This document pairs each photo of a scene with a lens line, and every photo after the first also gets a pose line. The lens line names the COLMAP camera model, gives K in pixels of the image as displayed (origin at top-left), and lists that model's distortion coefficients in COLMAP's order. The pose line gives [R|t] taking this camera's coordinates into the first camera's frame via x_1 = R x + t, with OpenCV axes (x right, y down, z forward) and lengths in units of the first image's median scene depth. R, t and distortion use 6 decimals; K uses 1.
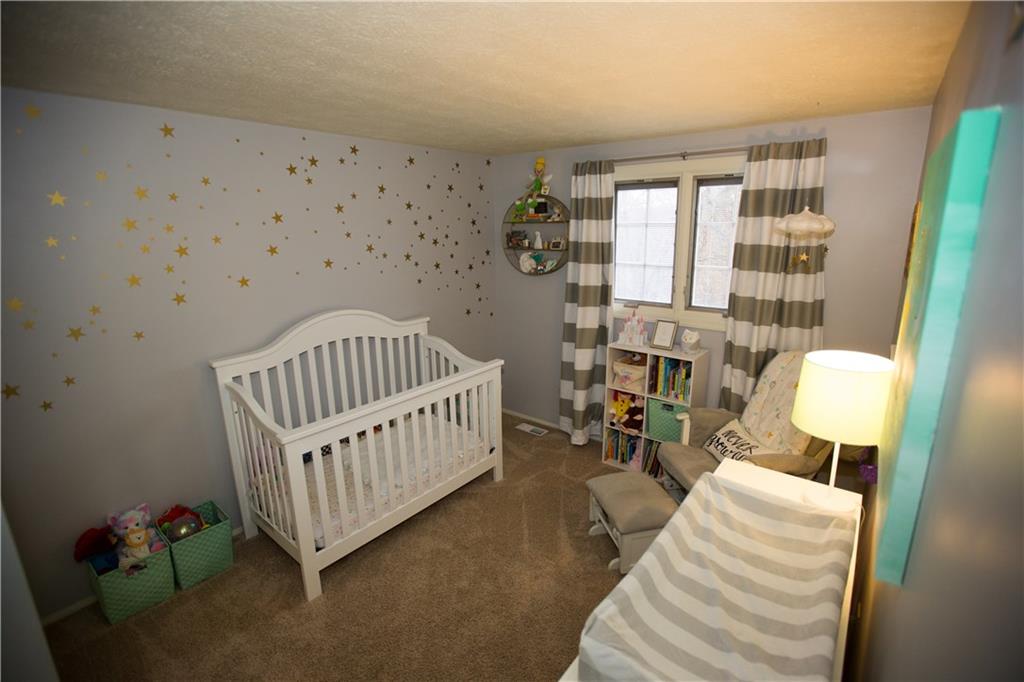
lens RADIAL K [[469.3, 0, 512.0], [0, 469.3, 341.0], [0, 0, 1]] dist [-0.024841, 0.000723]
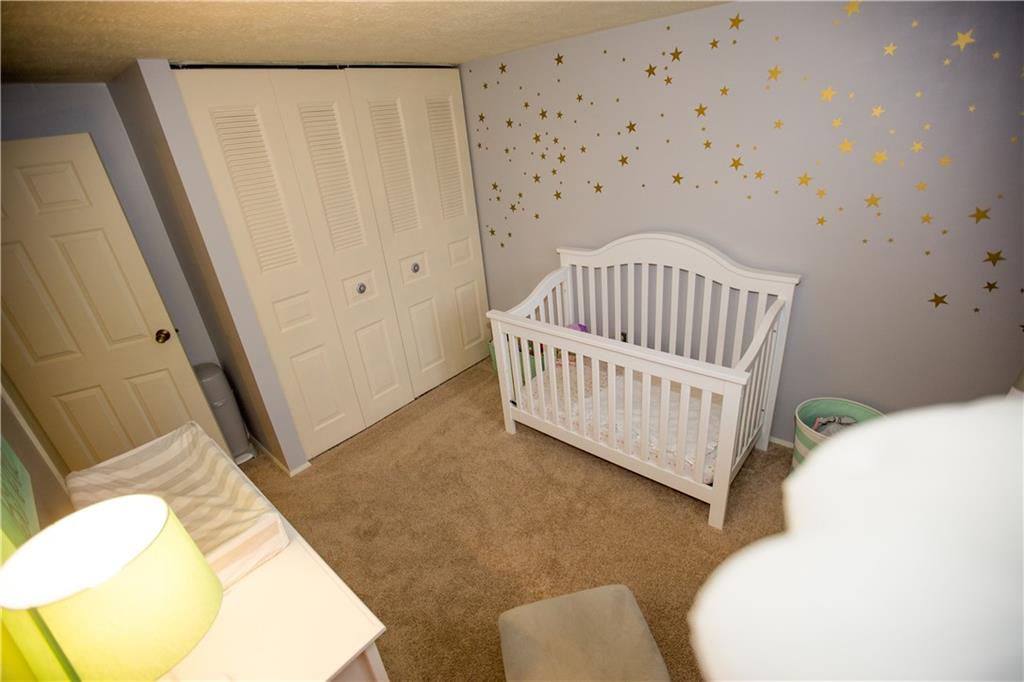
lens RADIAL K [[469.3, 0, 512.0], [0, 469.3, 341.0], [0, 0, 1]] dist [-0.024841, 0.000723]
pose [[-0.032726, 0.453083, -0.890868, 0.581622], [-0.143838, 0.879931, 0.452805, -0.269381], [0.989060, 0.142959, 0.036374, 0.758104]]
